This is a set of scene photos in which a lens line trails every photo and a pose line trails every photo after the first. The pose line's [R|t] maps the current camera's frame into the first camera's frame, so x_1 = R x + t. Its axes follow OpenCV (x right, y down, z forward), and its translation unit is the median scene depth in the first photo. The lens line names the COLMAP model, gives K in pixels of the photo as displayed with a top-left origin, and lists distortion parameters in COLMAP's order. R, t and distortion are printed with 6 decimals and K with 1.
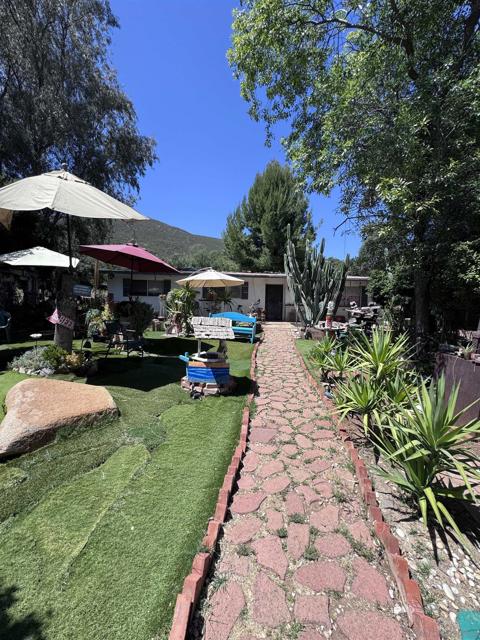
lens RADIAL K [[257.0, 0, 240.4], [0, 257.0, 320.9], [0, 0, 1]] dist [-0.001604, -0.000373]
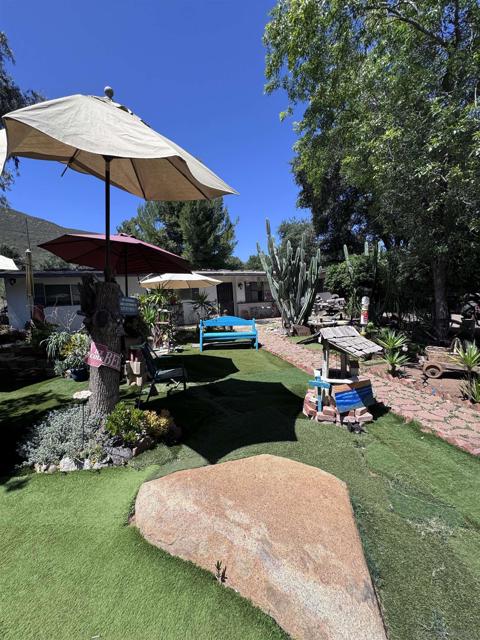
lens RADIAL K [[257.0, 0, 240.4], [0, 257.0, 320.9], [0, 0, 1]] dist [-0.001604, -0.000373]
pose [[0.916714, -0.101926, 0.386325, -0.288990], [0.097611, 0.994747, 0.030826, -0.036207], [-0.387438, 0.009451, 0.921847, 0.153812]]
